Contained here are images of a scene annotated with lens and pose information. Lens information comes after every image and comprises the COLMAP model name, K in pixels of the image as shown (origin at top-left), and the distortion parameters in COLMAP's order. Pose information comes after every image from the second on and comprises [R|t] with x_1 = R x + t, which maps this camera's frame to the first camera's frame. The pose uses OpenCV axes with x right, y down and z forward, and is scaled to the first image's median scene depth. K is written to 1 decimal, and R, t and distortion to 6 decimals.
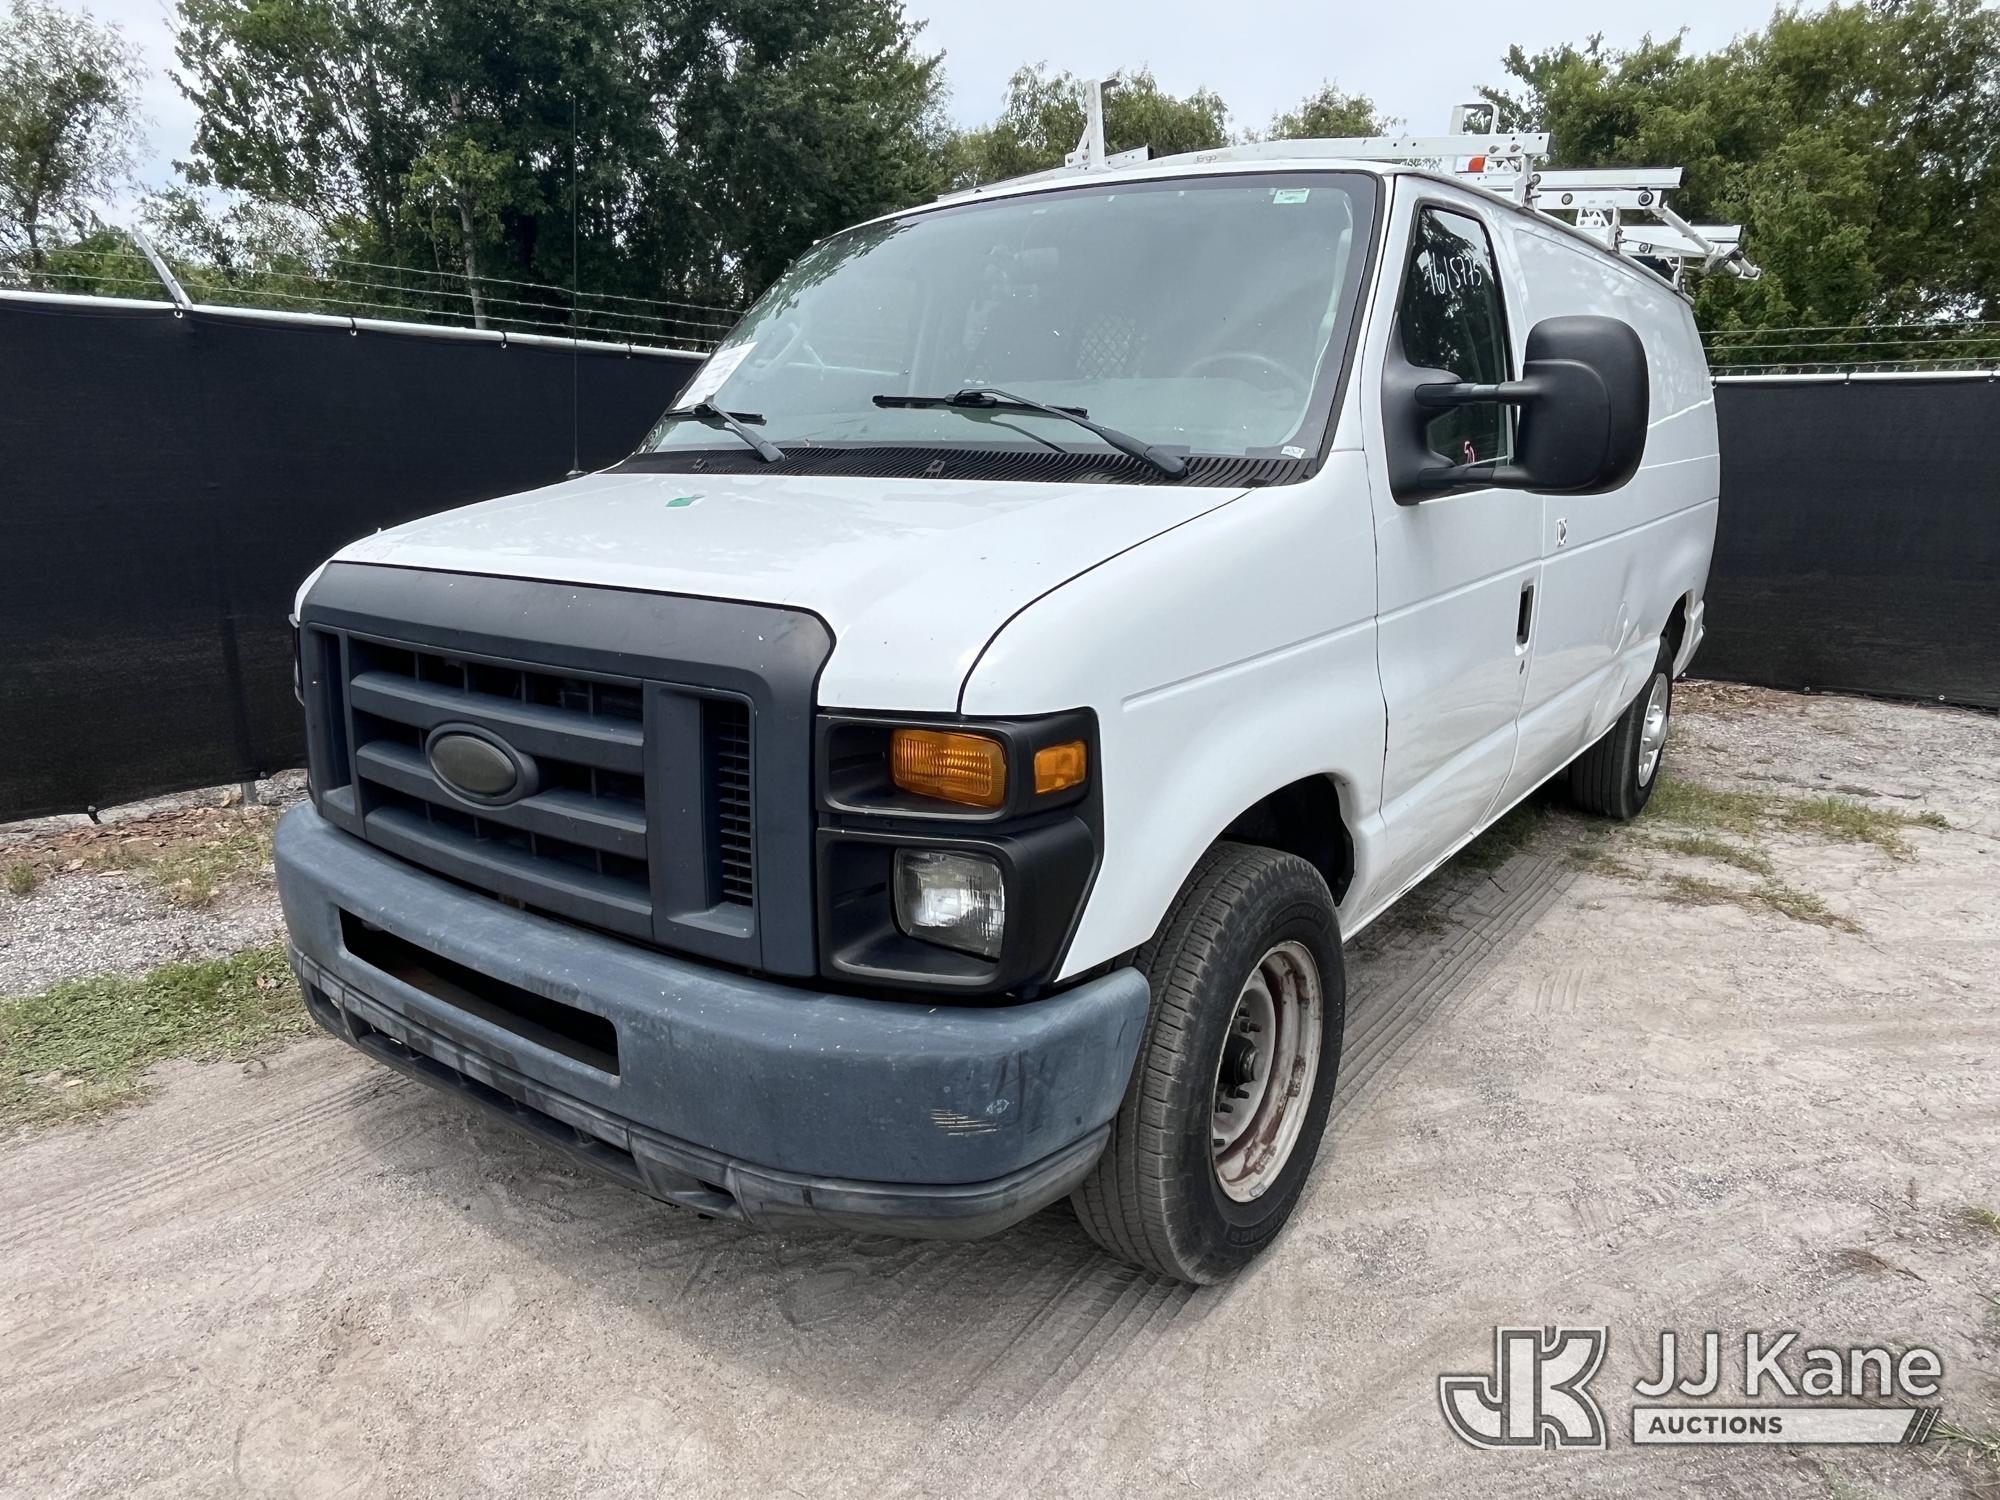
lens RADIAL K [[1305.9, 0, 1009.3], [0, 1305.9, 743.1], [0, 0, 1]] dist [0.008320, 0.000723]
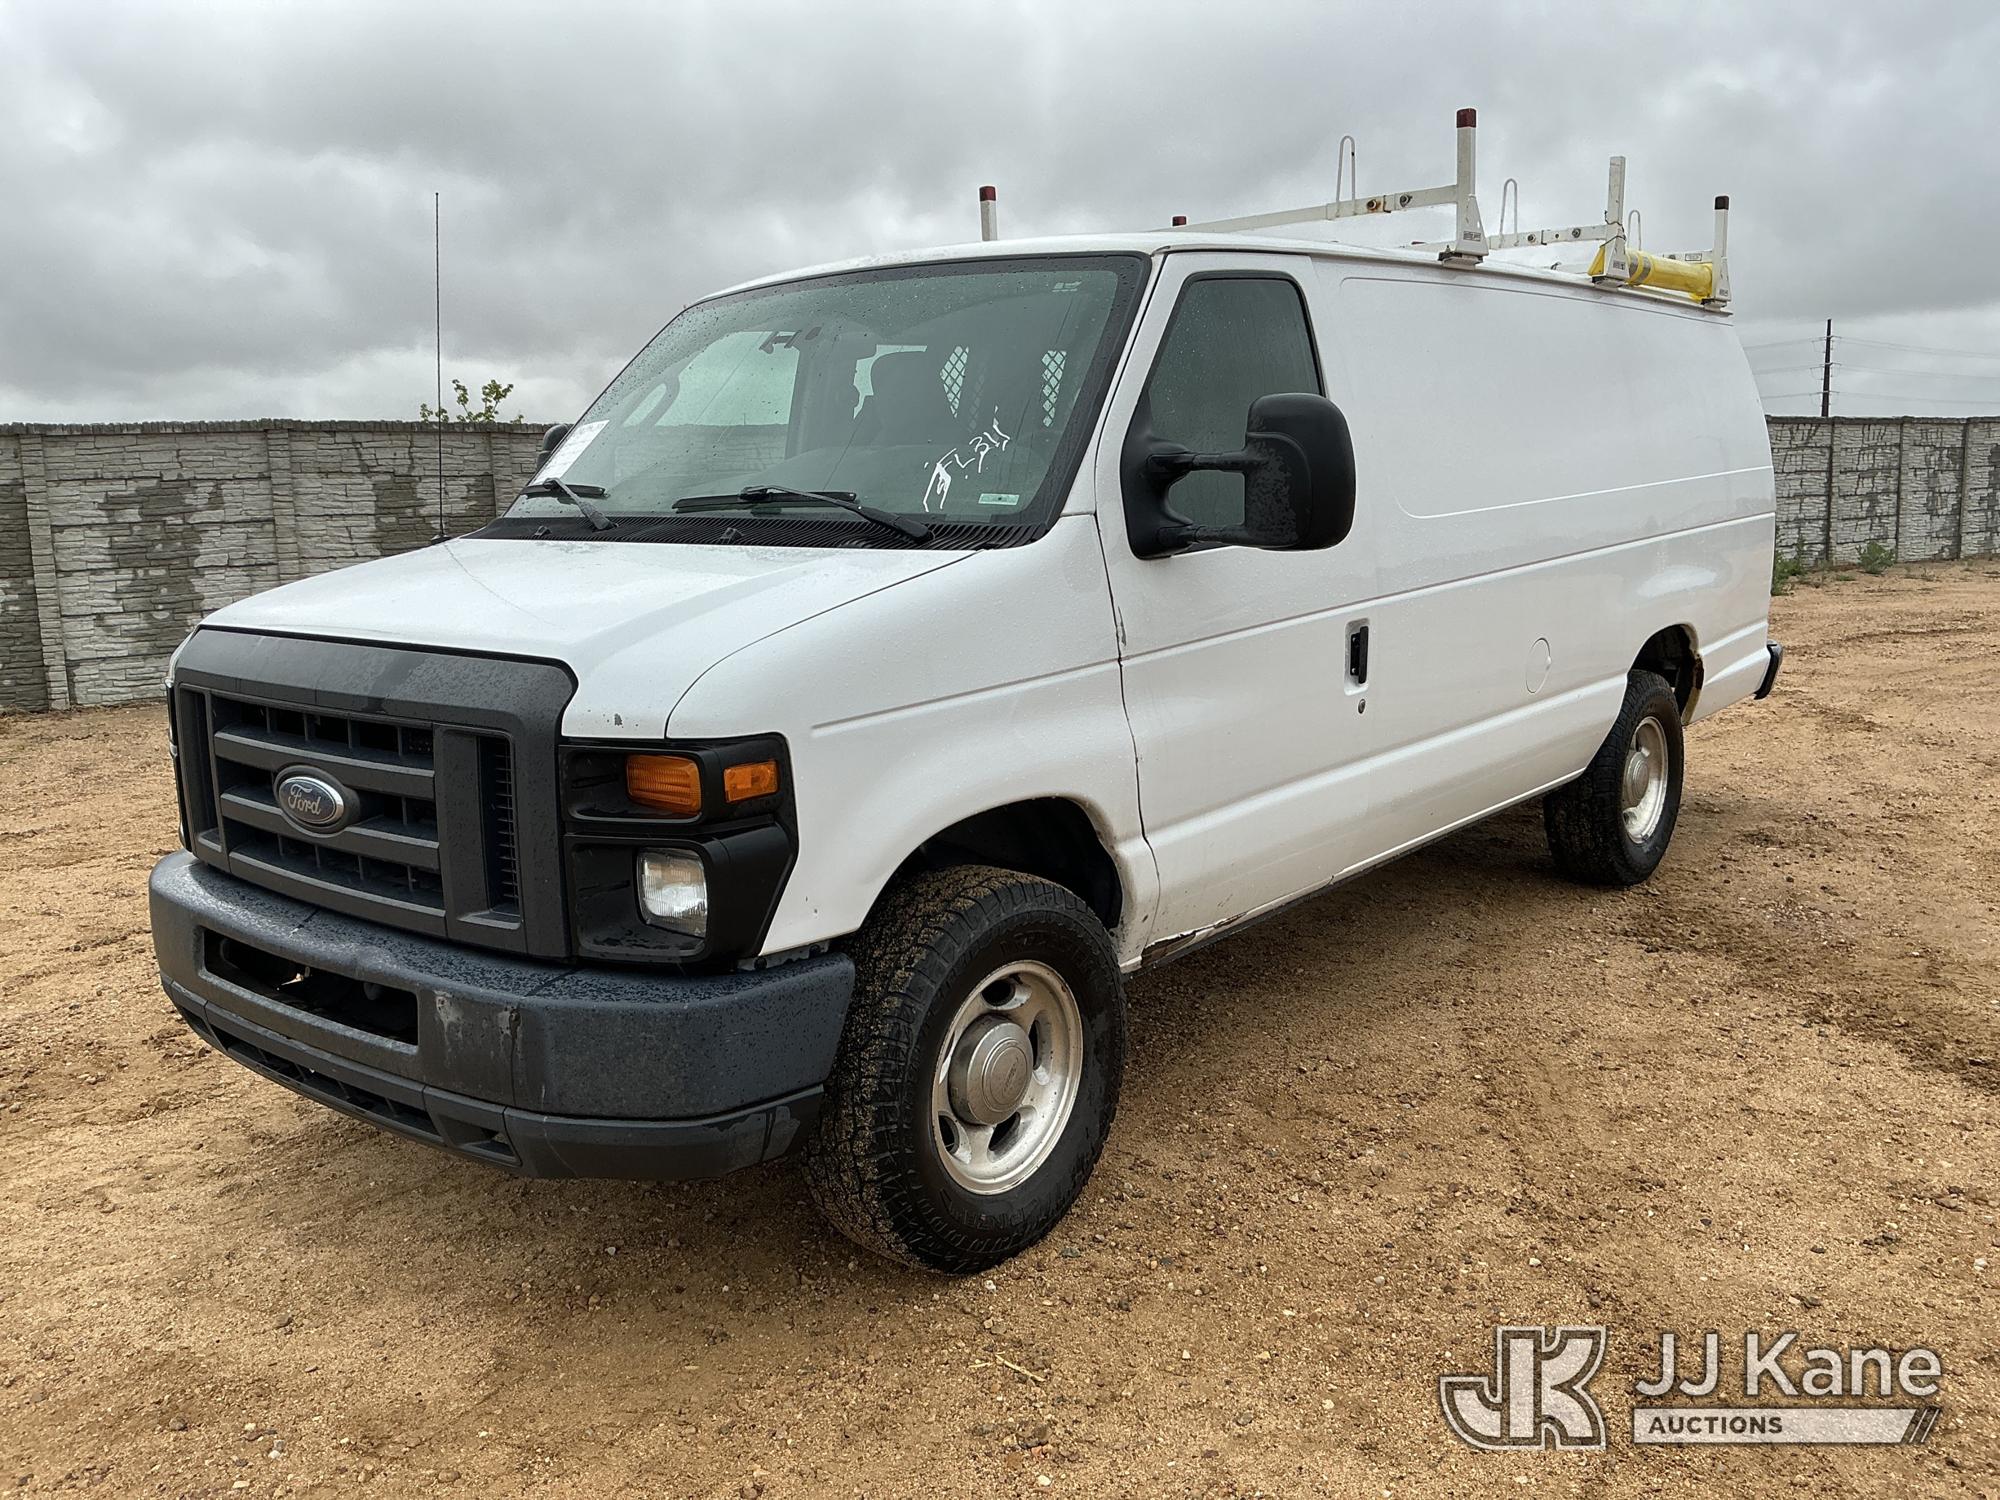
lens RADIAL K [[1690.9, 0, 1005.0], [0, 1690.9, 741.7], [0, 0, 1]] dist [0.027377, 0.000968]
pose [[0.997986, -0.018991, -0.060530, 0.342820], [0.015533, 0.998248, -0.057091, 0.068892], [0.061508, 0.056036, 0.996532, -0.547605]]
